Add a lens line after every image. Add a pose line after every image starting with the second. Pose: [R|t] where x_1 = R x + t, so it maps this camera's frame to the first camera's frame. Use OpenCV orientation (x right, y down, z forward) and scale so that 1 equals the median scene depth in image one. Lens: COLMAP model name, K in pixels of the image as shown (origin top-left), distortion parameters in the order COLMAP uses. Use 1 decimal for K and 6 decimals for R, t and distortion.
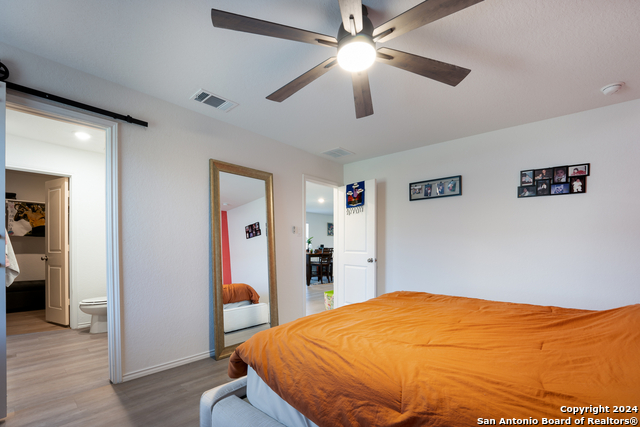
lens RADIAL K [[269.6, 0, 317.9], [0, 269.6, 247.2], [0, 0, 1]] dist [-0.021851, 0.000858]
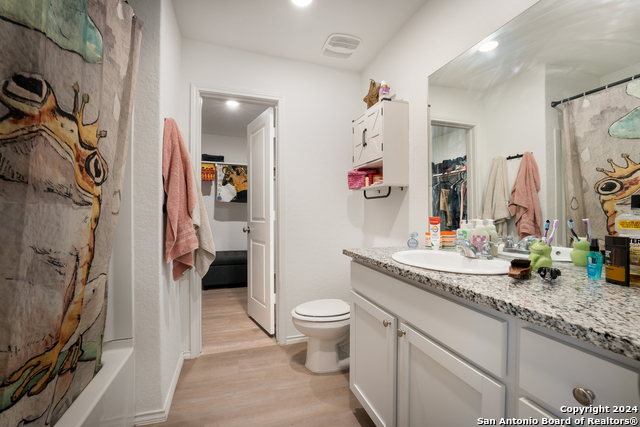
lens RADIAL K [[269.6, 0, 320.2], [0, 269.6, 213.3], [0, 0, 1]] dist [-0.021851, 0.000858]
pose [[0.857914, -0.001986, -0.513789, -0.377866], [0.000041, 0.999993, -0.003797, 0.000465], [0.513793, 0.003237, 0.857908, 0.366778]]
